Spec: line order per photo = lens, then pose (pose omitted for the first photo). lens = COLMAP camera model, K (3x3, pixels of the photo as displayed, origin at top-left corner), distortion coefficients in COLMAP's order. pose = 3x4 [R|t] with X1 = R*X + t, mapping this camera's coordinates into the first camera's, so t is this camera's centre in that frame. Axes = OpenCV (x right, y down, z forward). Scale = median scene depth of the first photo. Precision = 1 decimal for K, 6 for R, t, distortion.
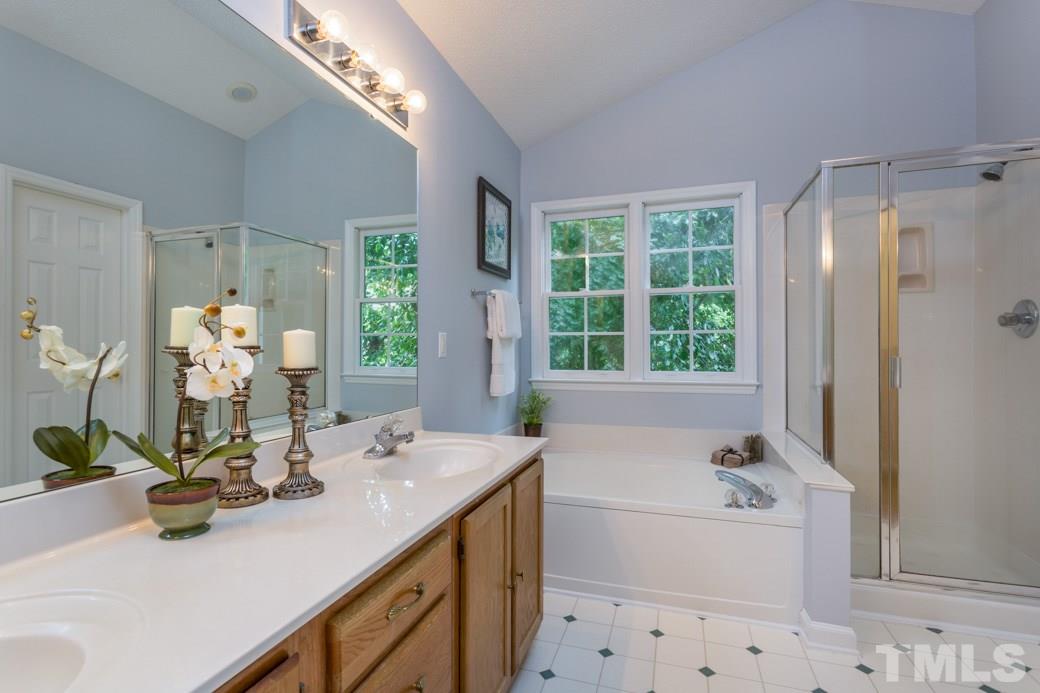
lens RADIAL K [[490.0, 0, 514.3], [0, 490.0, 343.6], [0, 0, 1]] dist [0.001898, 0.000380]
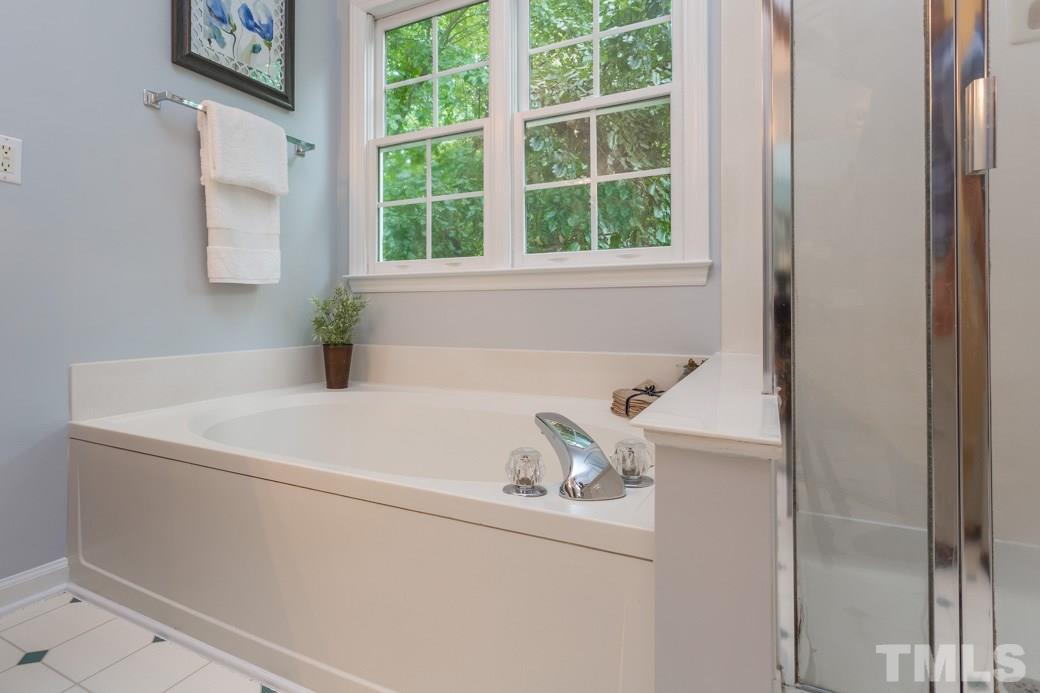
lens RADIAL K [[483.1, 0, 519.4], [0, 483.1, 326.4], [0, 0, 1]] dist [-0.000962, 0.000043]
pose [[0.977897, -0.003192, -0.209062, 0.413154], [0.003211, 0.999995, -0.000247, 0.150372], [0.209062, -0.000430, 0.977902, 0.467443]]
